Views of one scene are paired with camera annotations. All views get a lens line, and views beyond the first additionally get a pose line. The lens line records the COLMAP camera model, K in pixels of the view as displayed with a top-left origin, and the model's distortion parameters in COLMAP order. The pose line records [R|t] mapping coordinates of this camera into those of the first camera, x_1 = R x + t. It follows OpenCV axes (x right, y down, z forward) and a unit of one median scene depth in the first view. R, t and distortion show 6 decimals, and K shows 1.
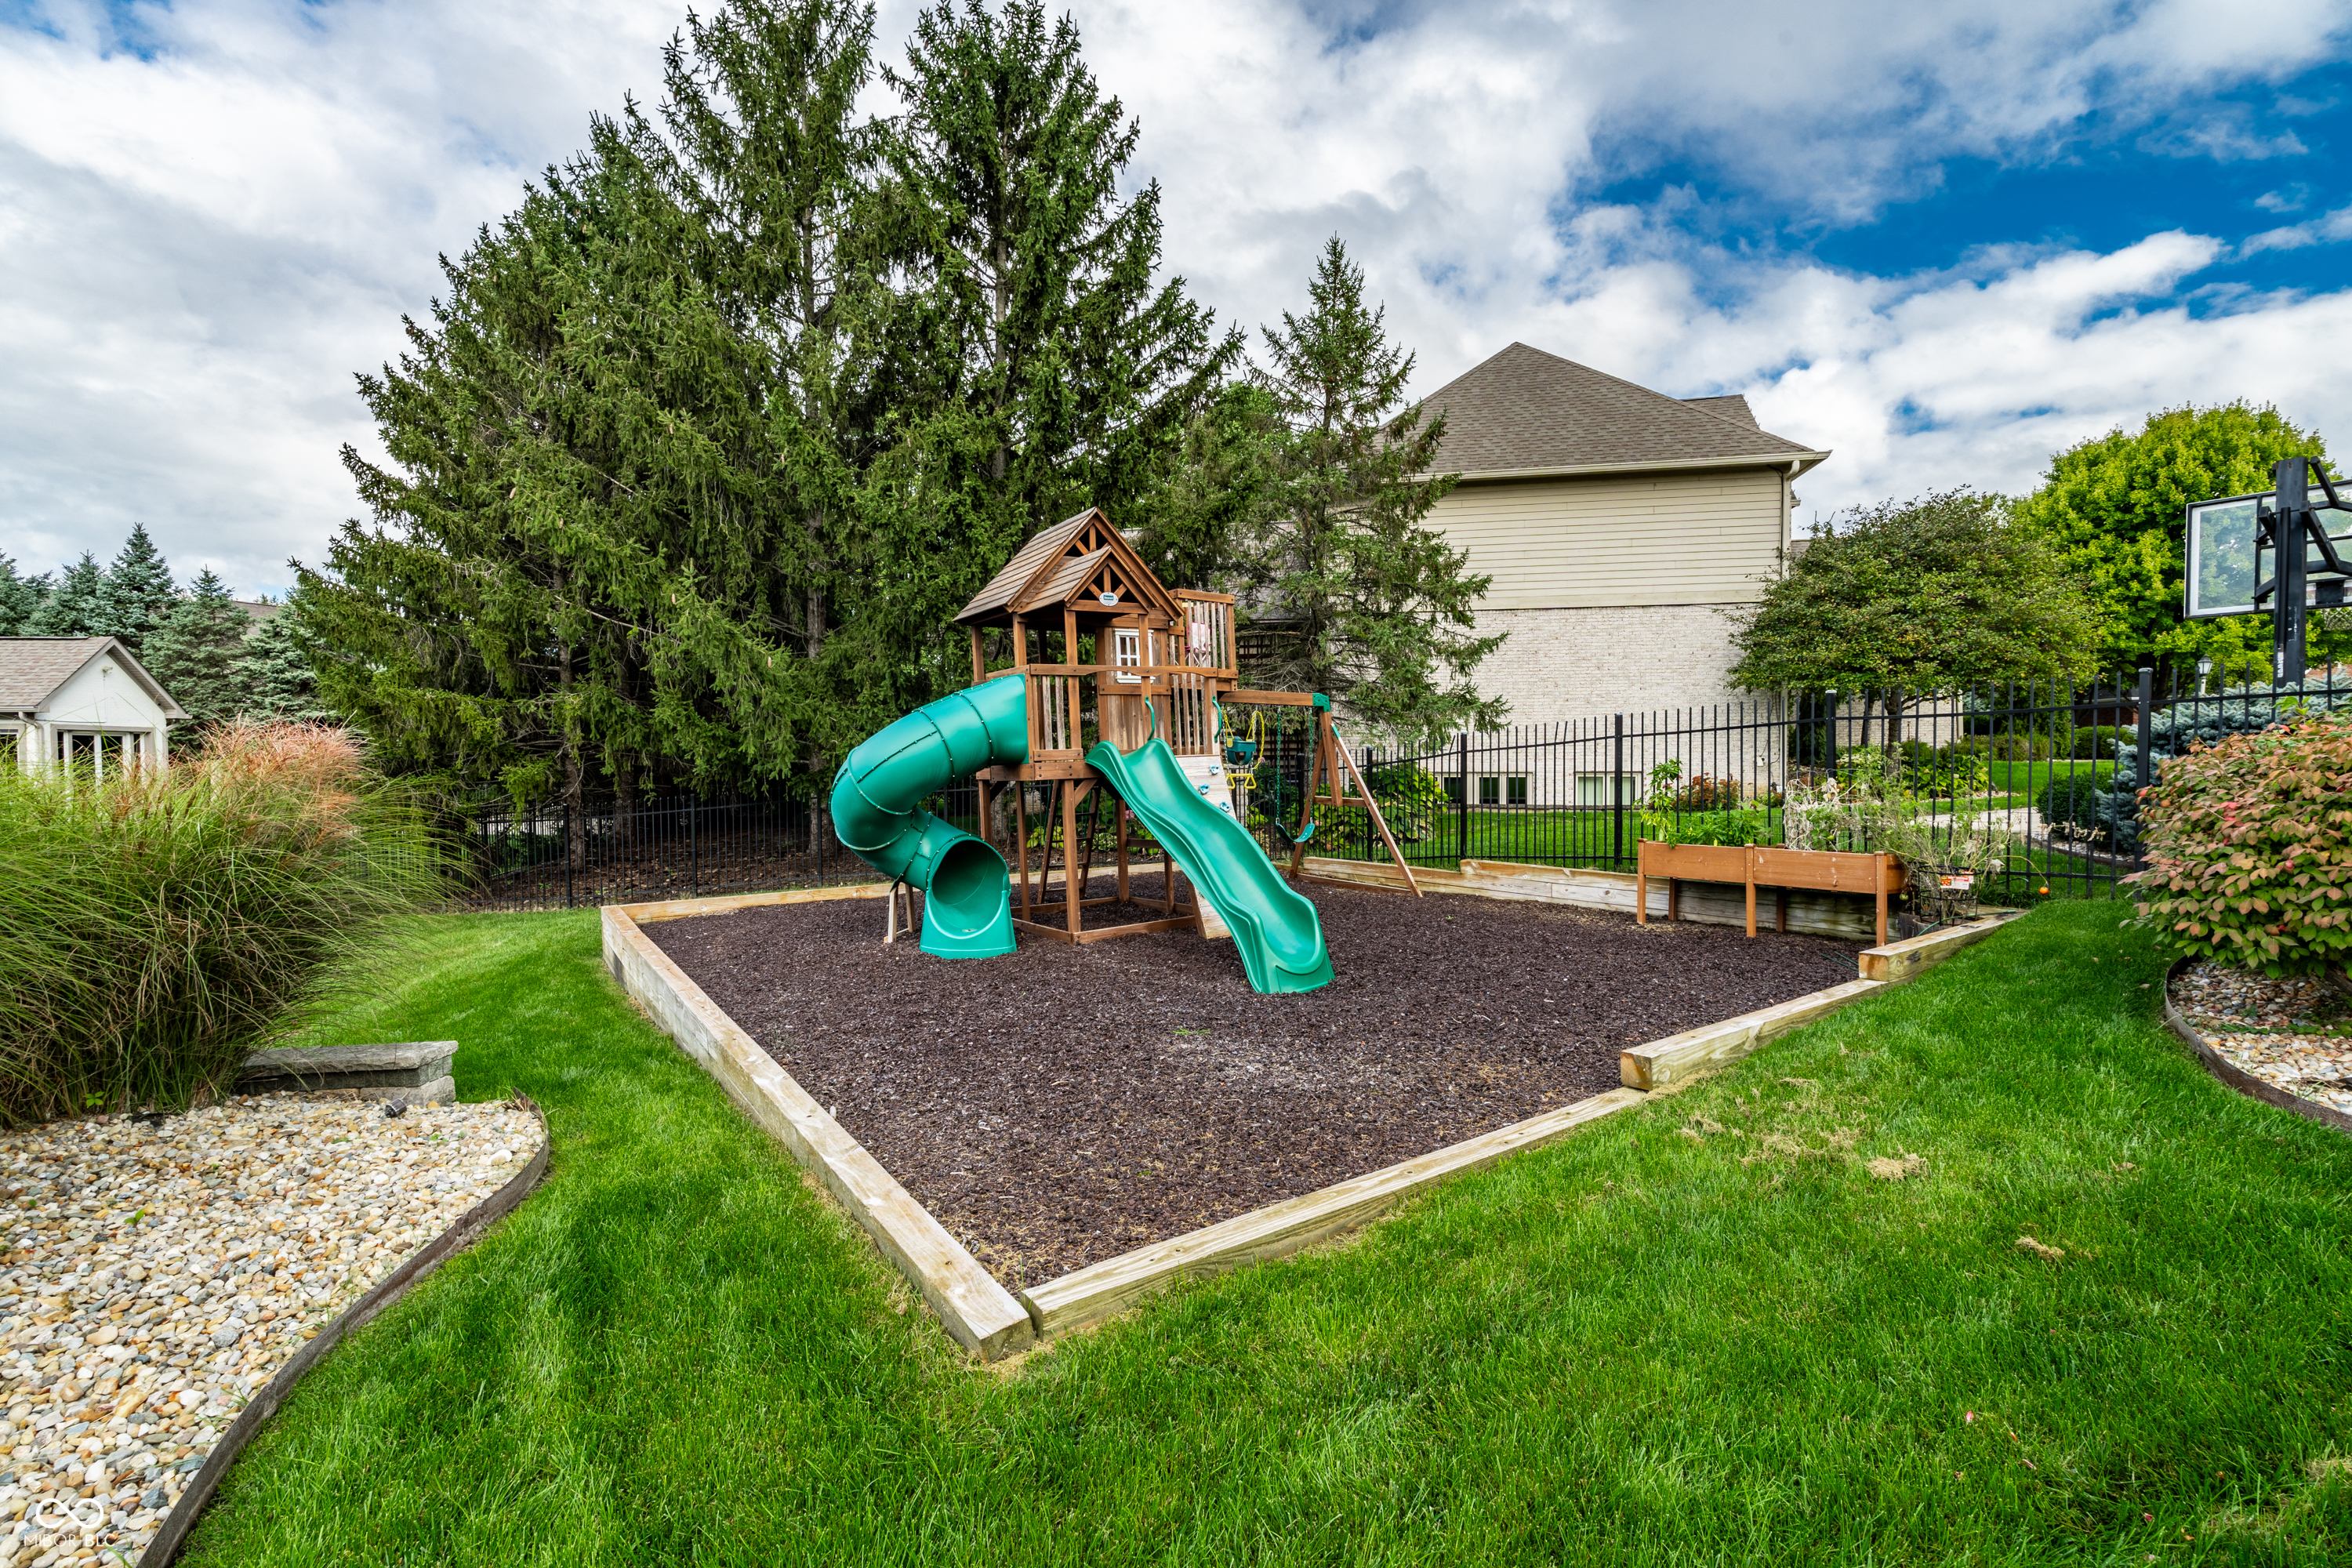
lens RADIAL K [[1020.0, 0, 1176.0], [0, 1020.0, 784.0], [0, 0, 1]] dist [0.001969, 0.000221]
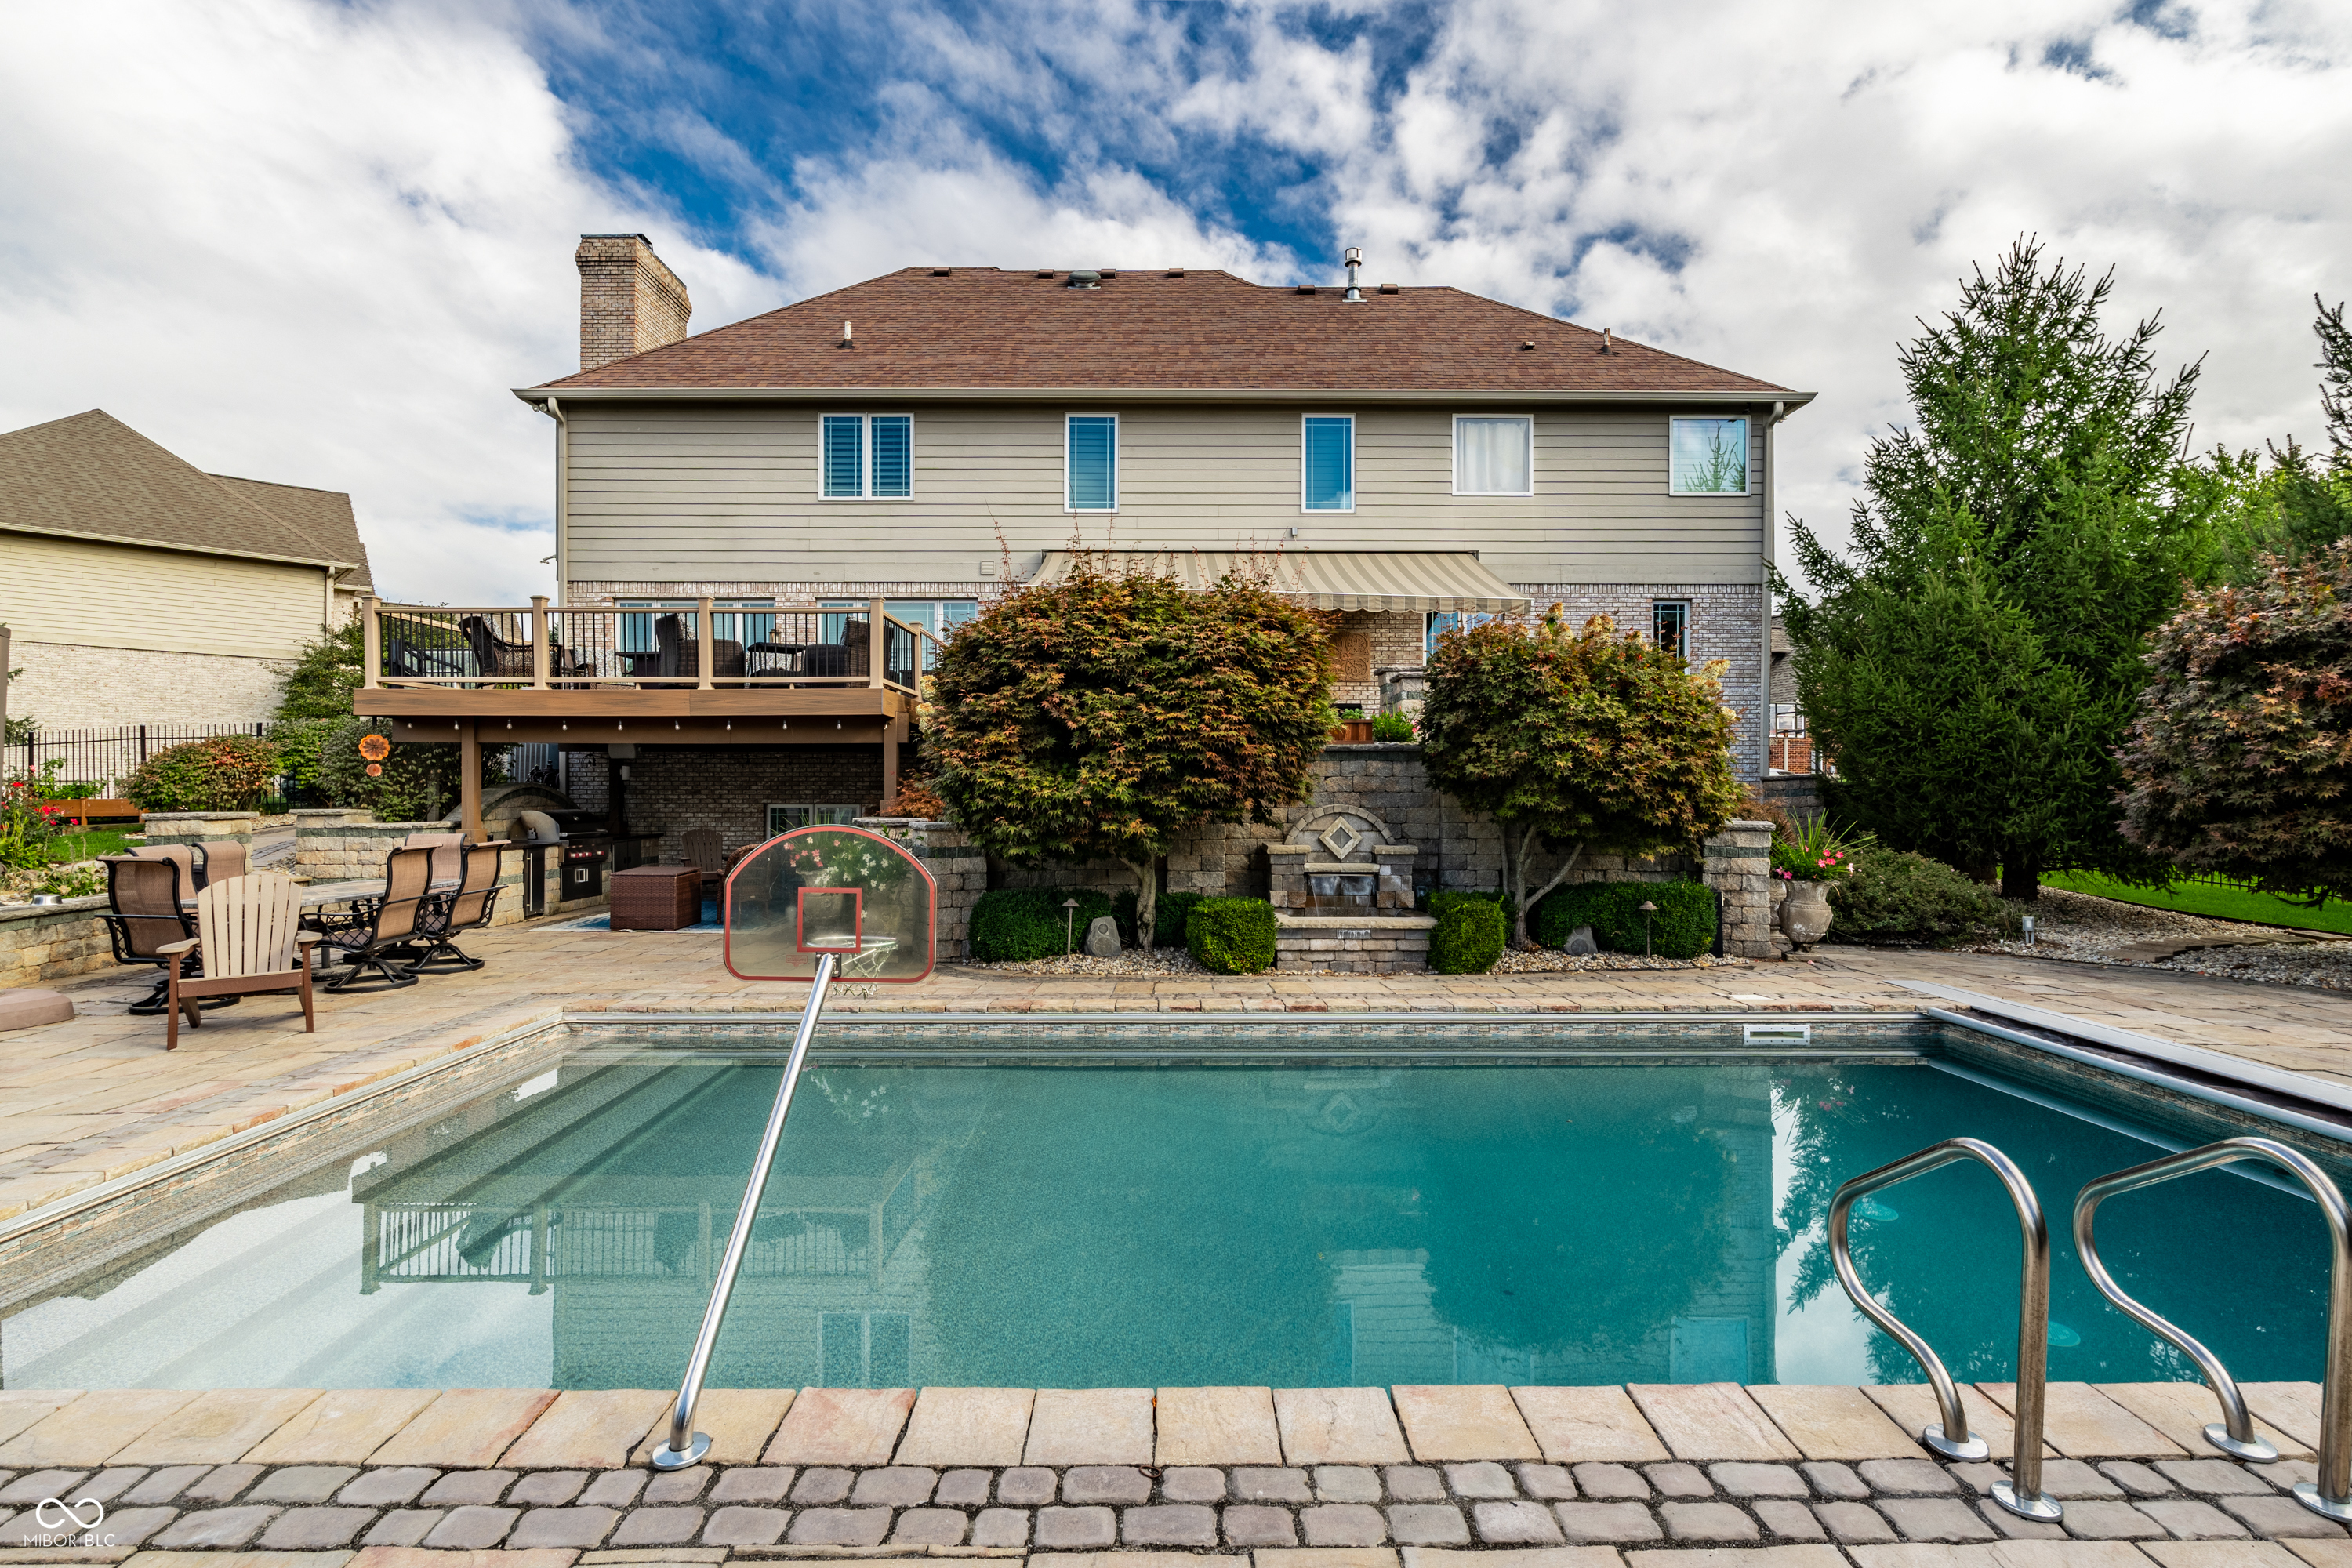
lens RADIAL K [[1087.8, 0, 1169.9], [0, 1087.8, 782.0], [0, 0, 1]] dist [-0.003212, -0.000197]
pose [[0.548087, 0.012587, 0.836327, -0.027652], [0.019281, 0.999431, -0.027677, 0.061050], [-0.836199, 0.031294, 0.547532, -0.949664]]
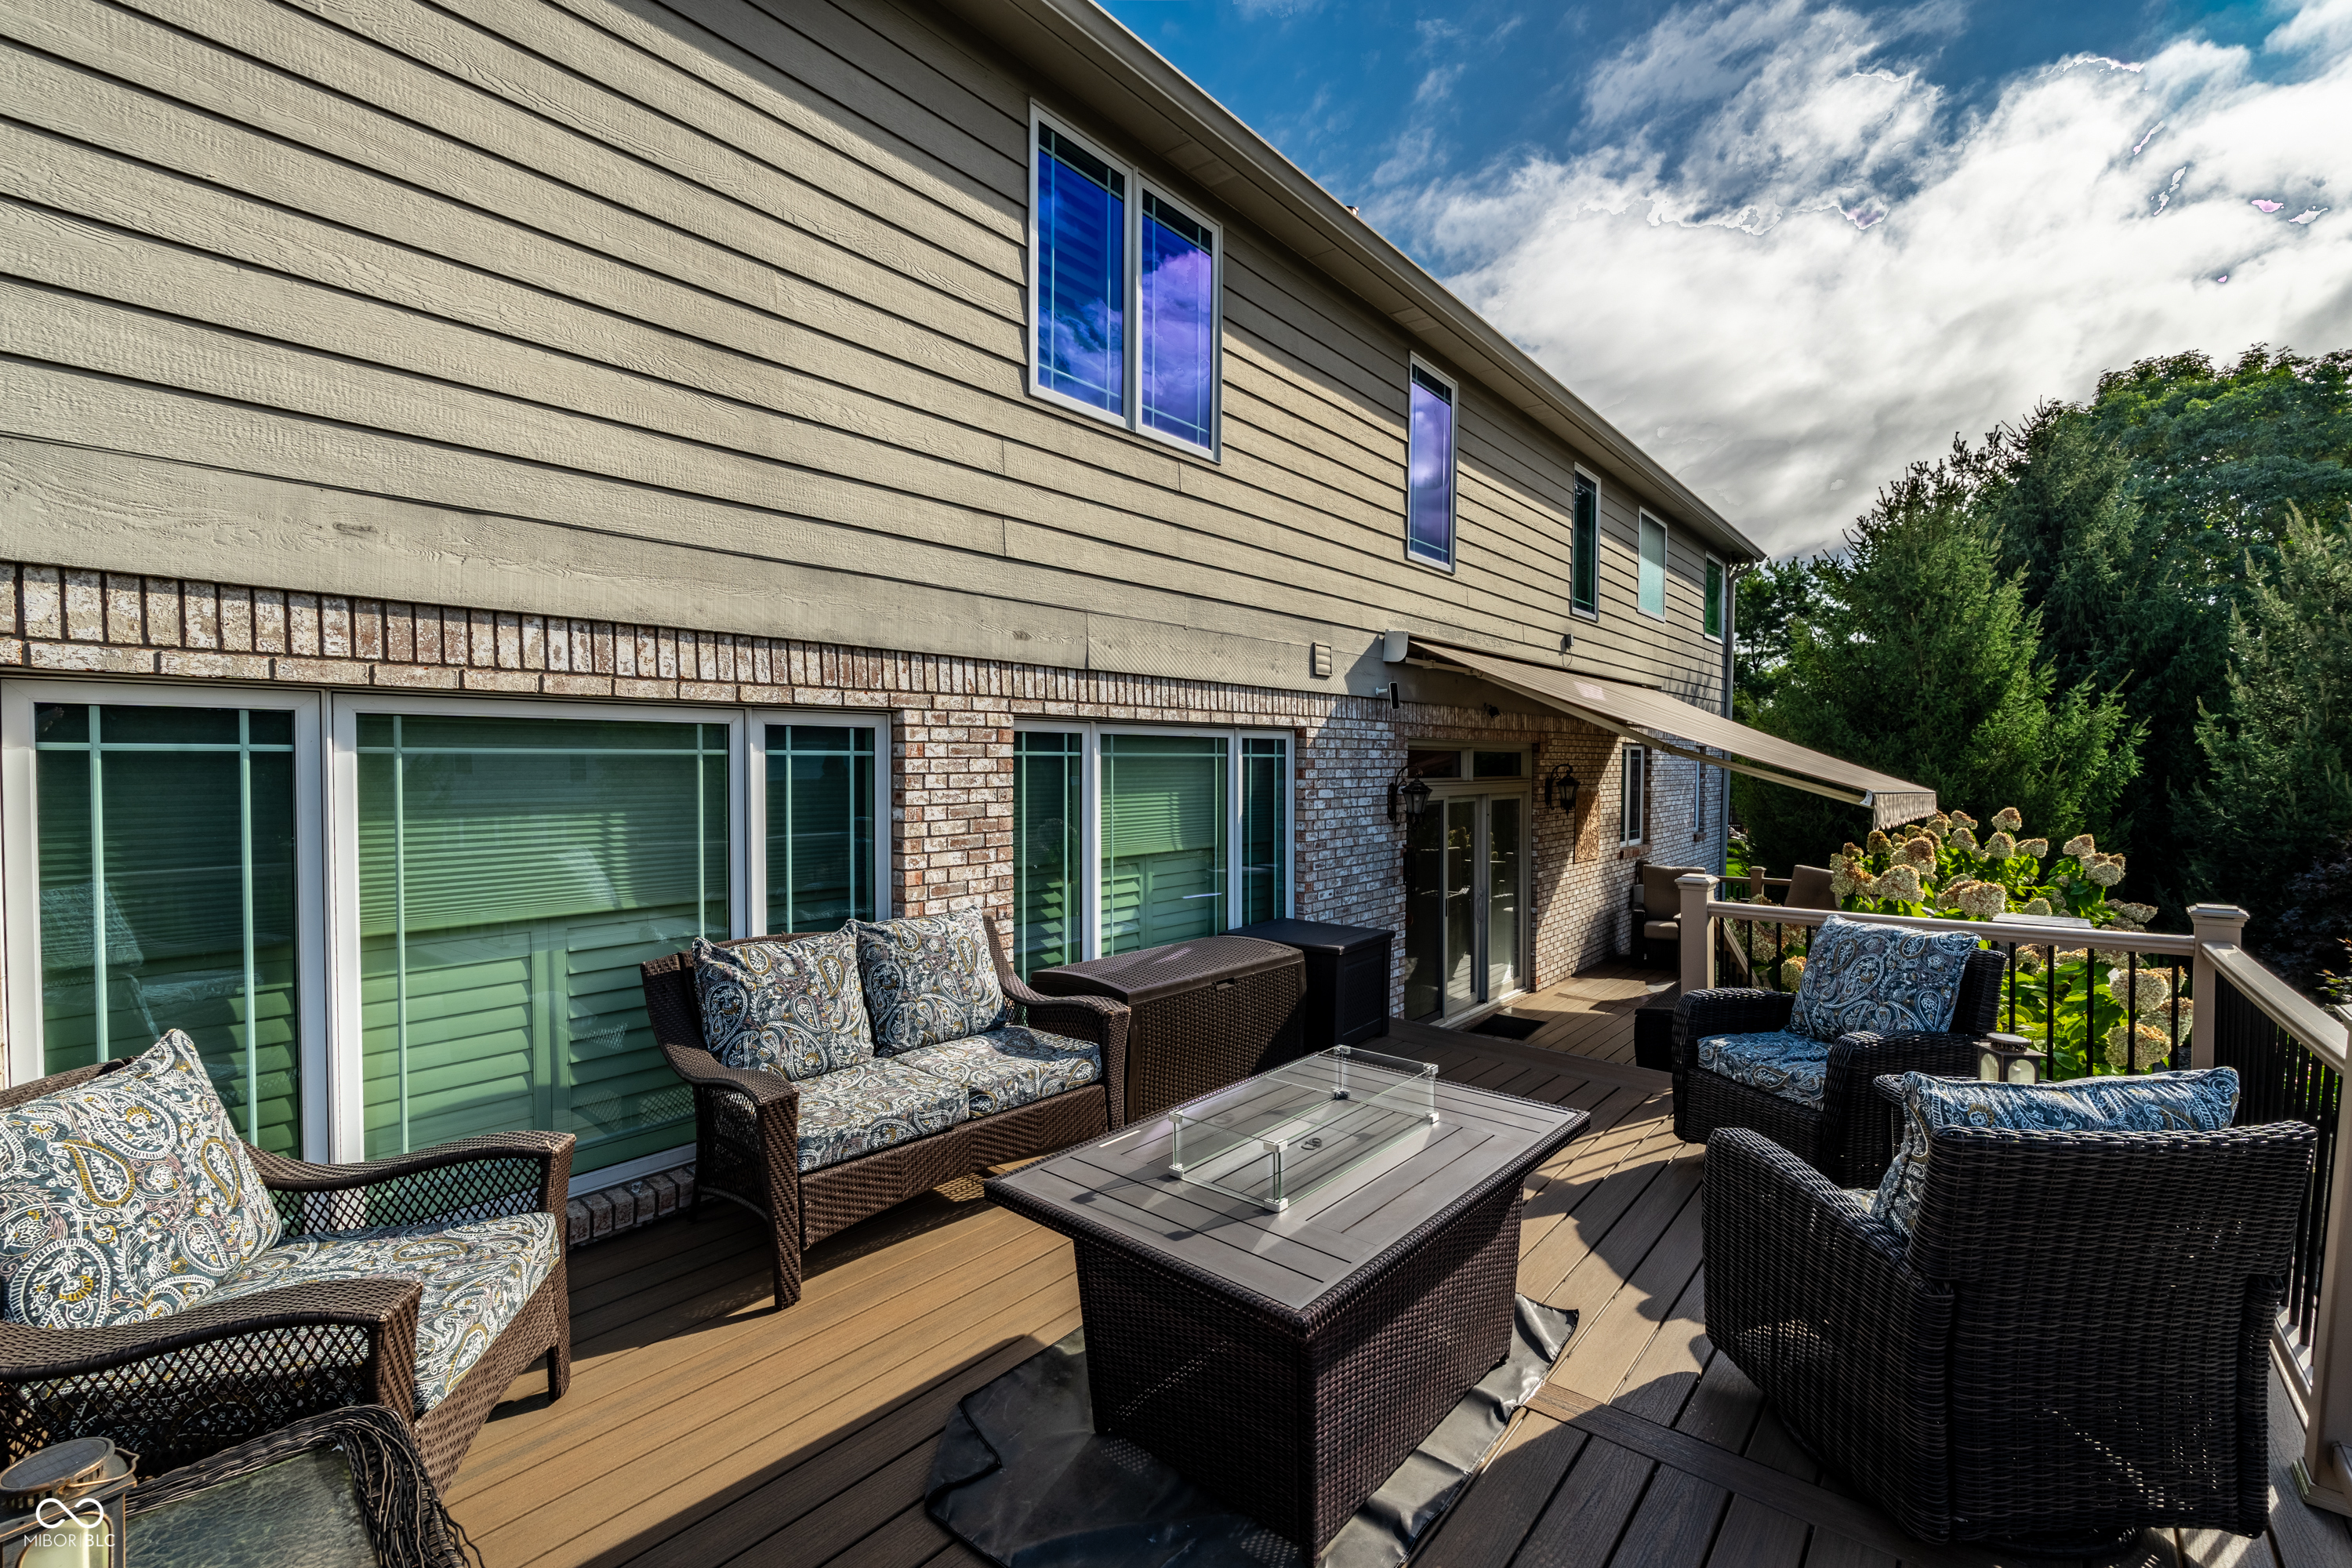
lens RADIAL K [[1021.3, 0, 1172.2], [0, 1021.3, 783.4], [0, 0, 1]] dist [-0.003052, 0.000181]
pose [[-0.284142, -0.017474, 0.958623, 0.328570], [0.024523, 0.999374, 0.025485, -0.122522], [-0.958469, 0.030750, -0.283535, -0.126393]]
